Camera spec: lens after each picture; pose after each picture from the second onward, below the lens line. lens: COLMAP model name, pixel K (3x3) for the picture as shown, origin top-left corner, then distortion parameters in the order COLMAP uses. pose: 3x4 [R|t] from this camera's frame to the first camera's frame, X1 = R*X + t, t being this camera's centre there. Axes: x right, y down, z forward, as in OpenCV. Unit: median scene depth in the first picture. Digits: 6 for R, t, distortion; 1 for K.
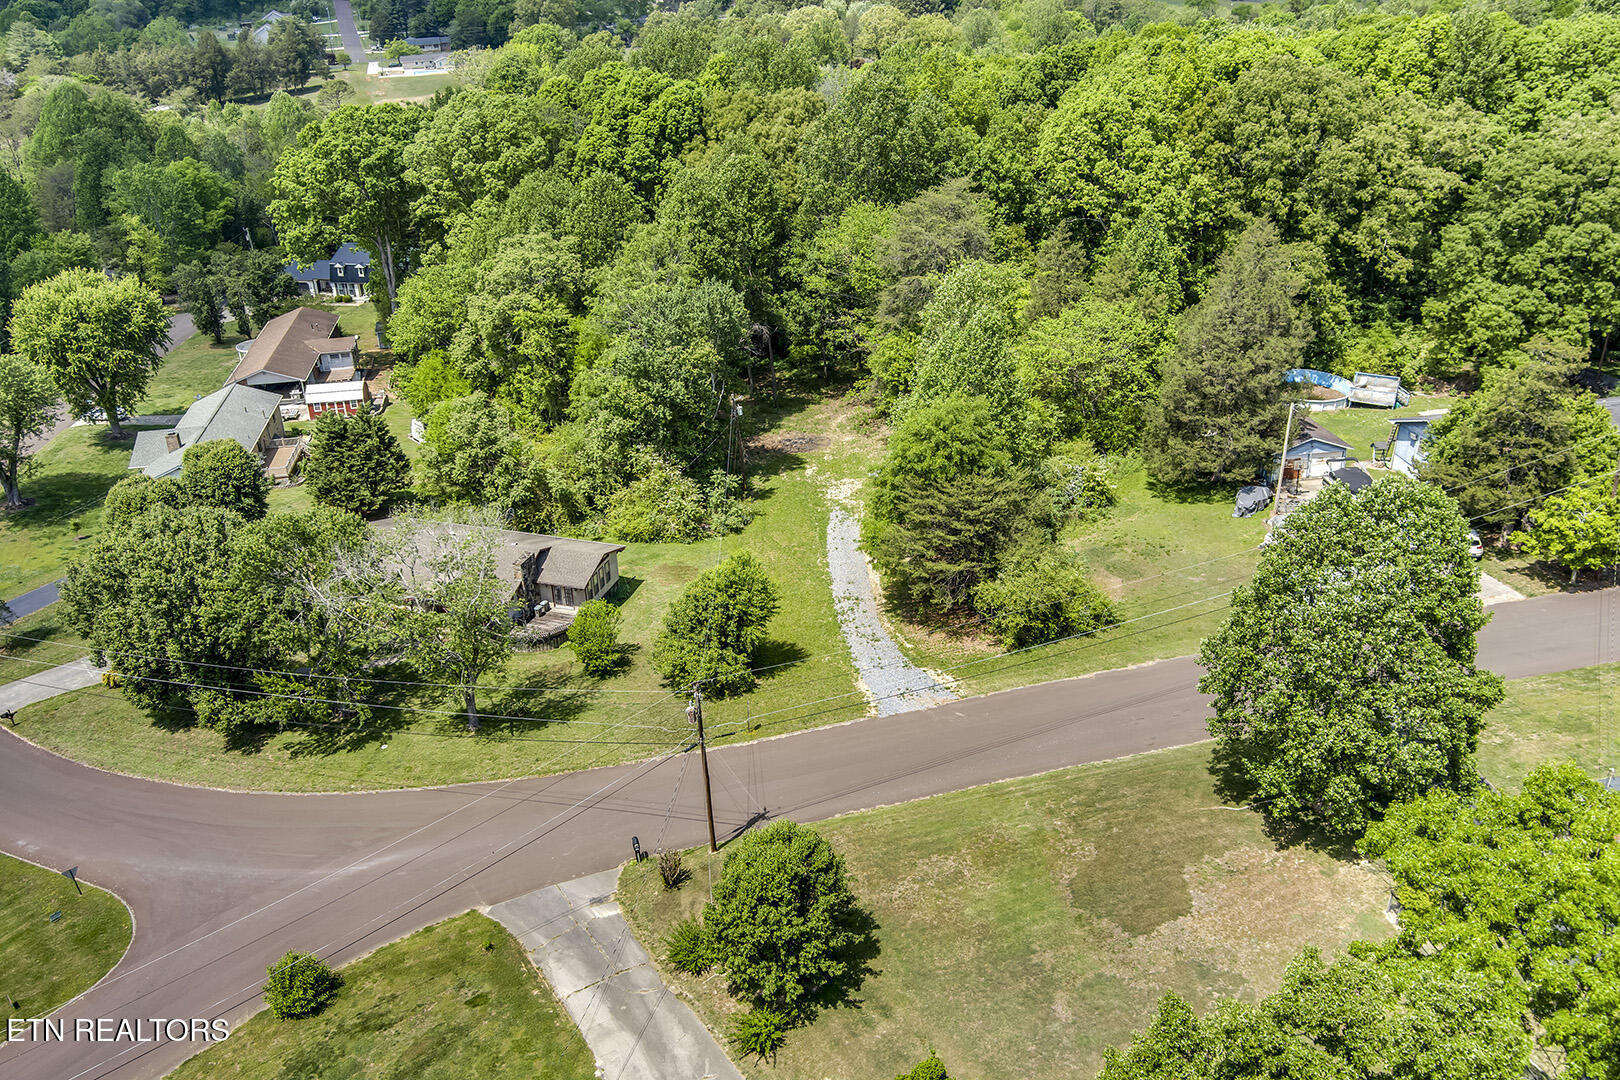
lens RADIAL K [[1301.3, 0, 810.0], [0, 1301.3, 540.0], [0, 0, 1]] dist [-0.009563, -0.001241]
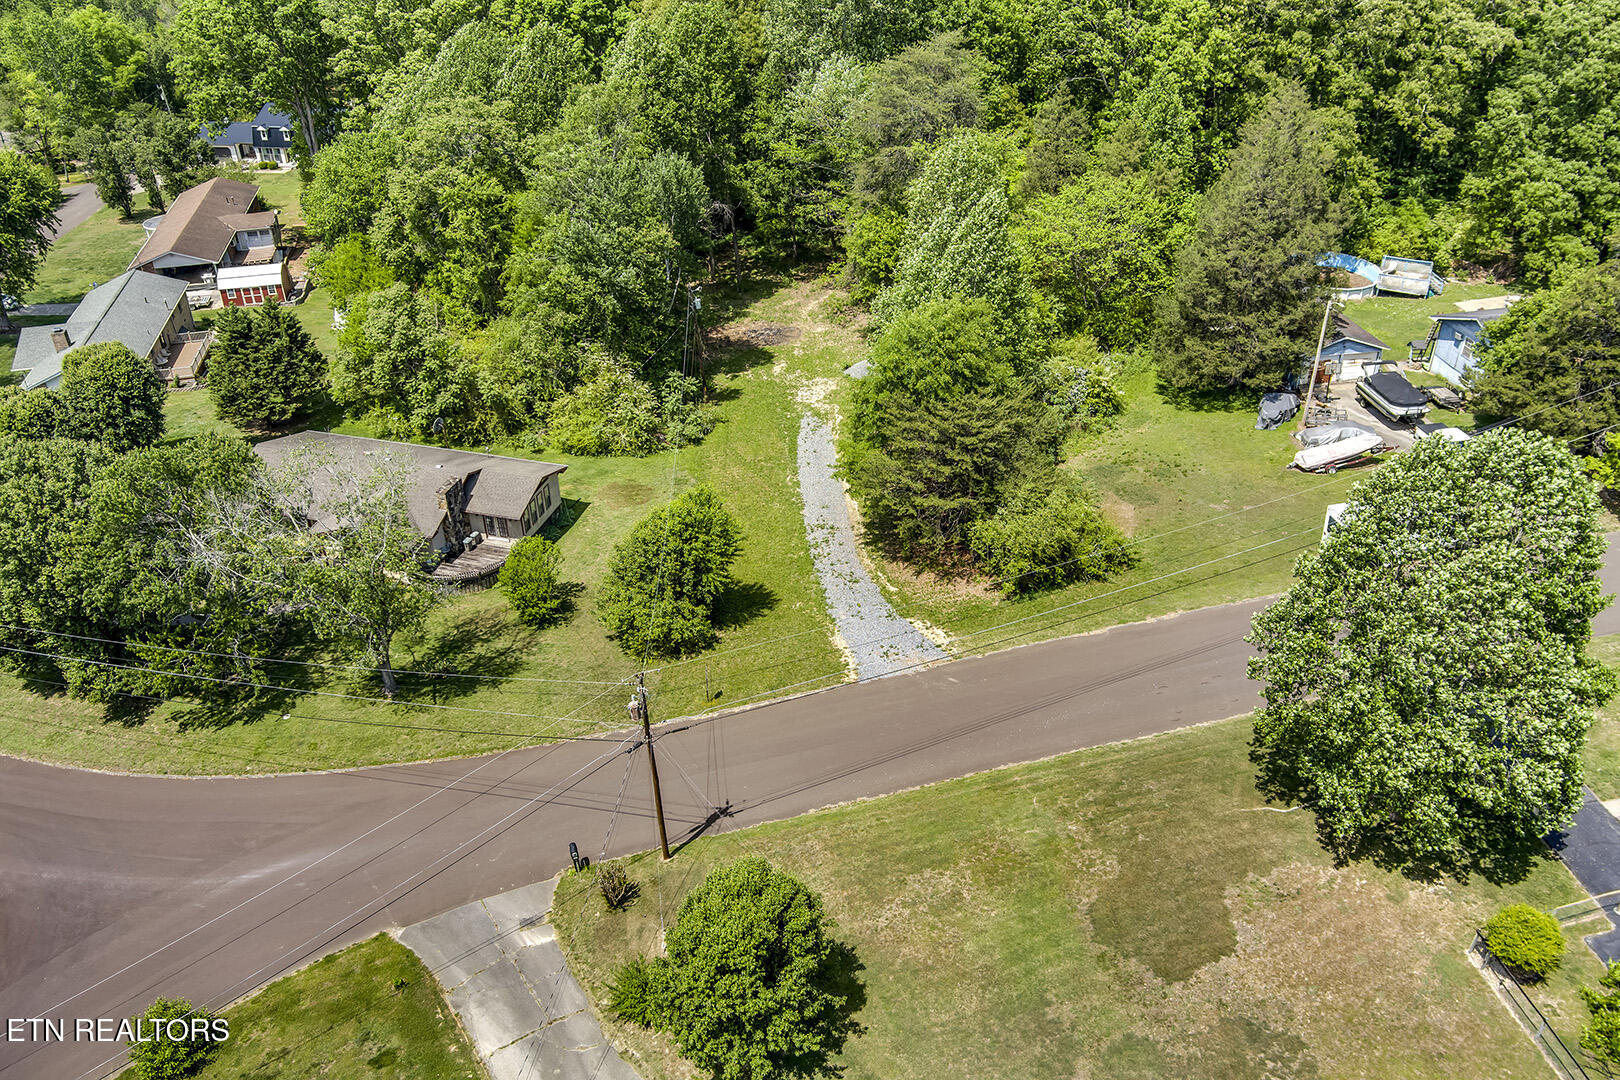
lens RADIAL K [[1292.7, 0, 797.7], [0, 1292.7, 541.2], [0, 0, 1]] dist [-0.047082, 0.040995]
pose [[0.999891, -0.004339, 0.014088, 0.000495], [0.002742, 0.993762, 0.111487, -0.039956], [-0.014484, -0.111436, 0.993666, 0.124413]]
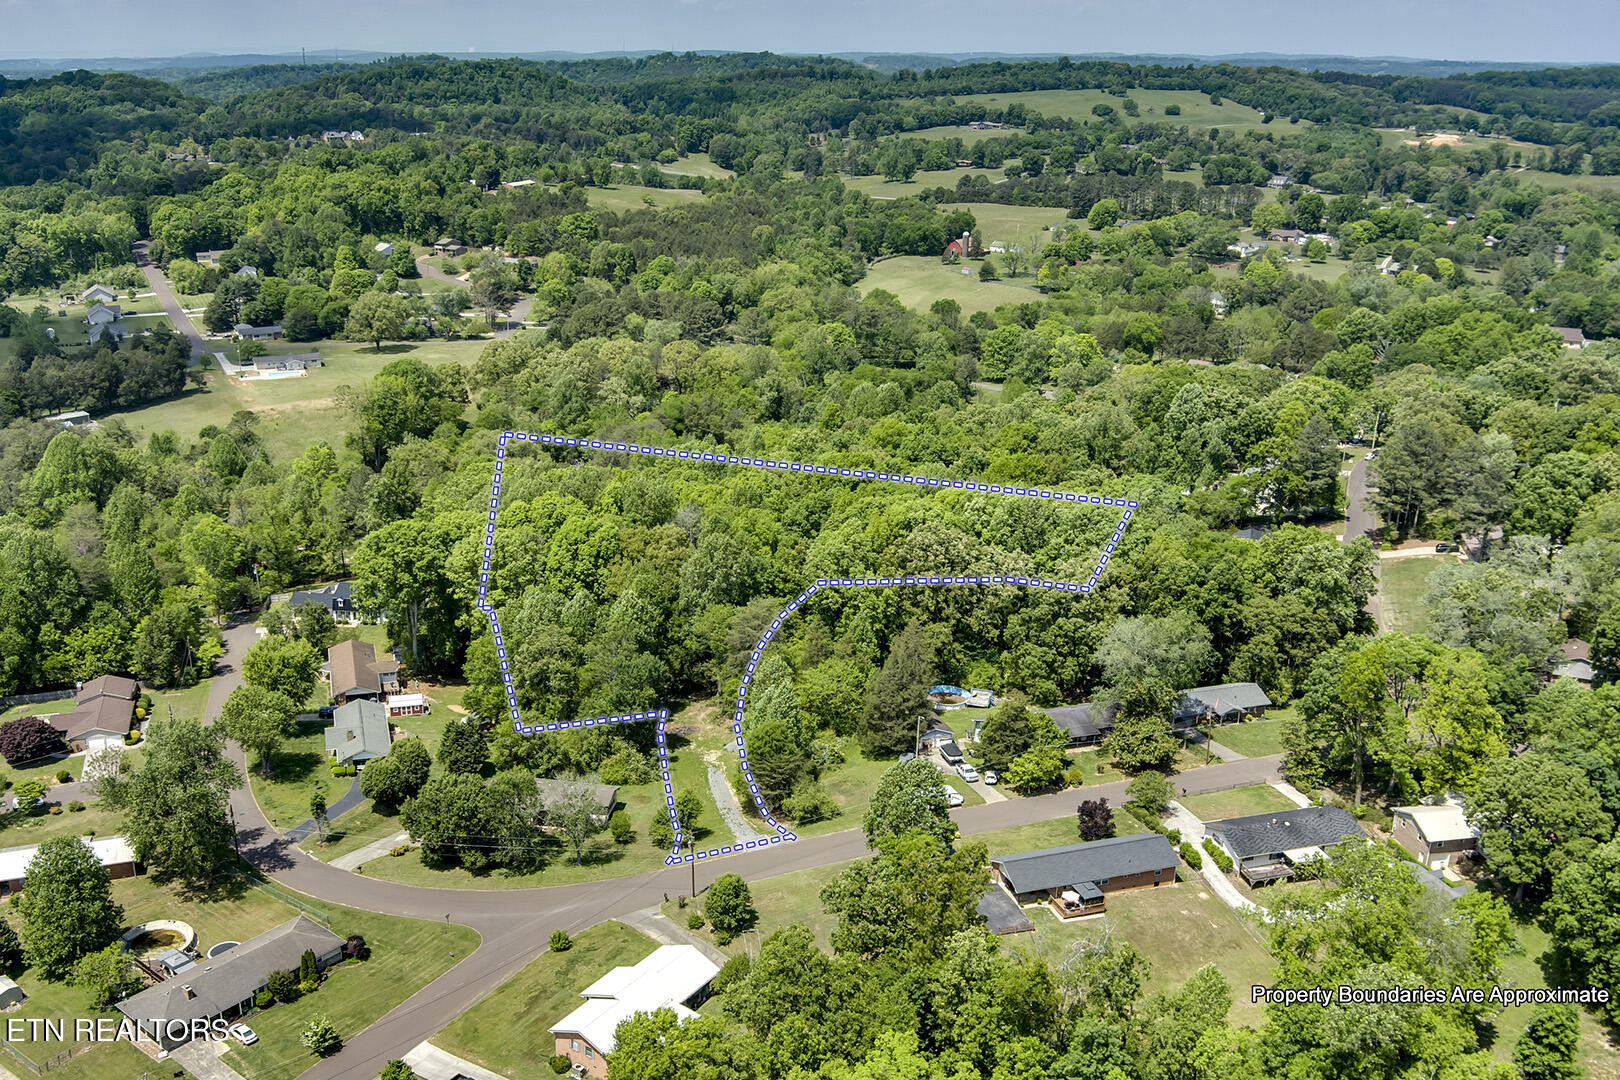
lens RADIAL K [[1773.8, 0, 810.0], [0, 1773.8, 540.0], [0, 0, 1]] dist [-0.101176, 0.040091]
pose [[0.986170, 0.000244, 0.165738, -0.306435], [0.021705, 0.991197, -0.130607, -0.011326], [-0.164311, 0.132398, 0.977483, -1.904315]]
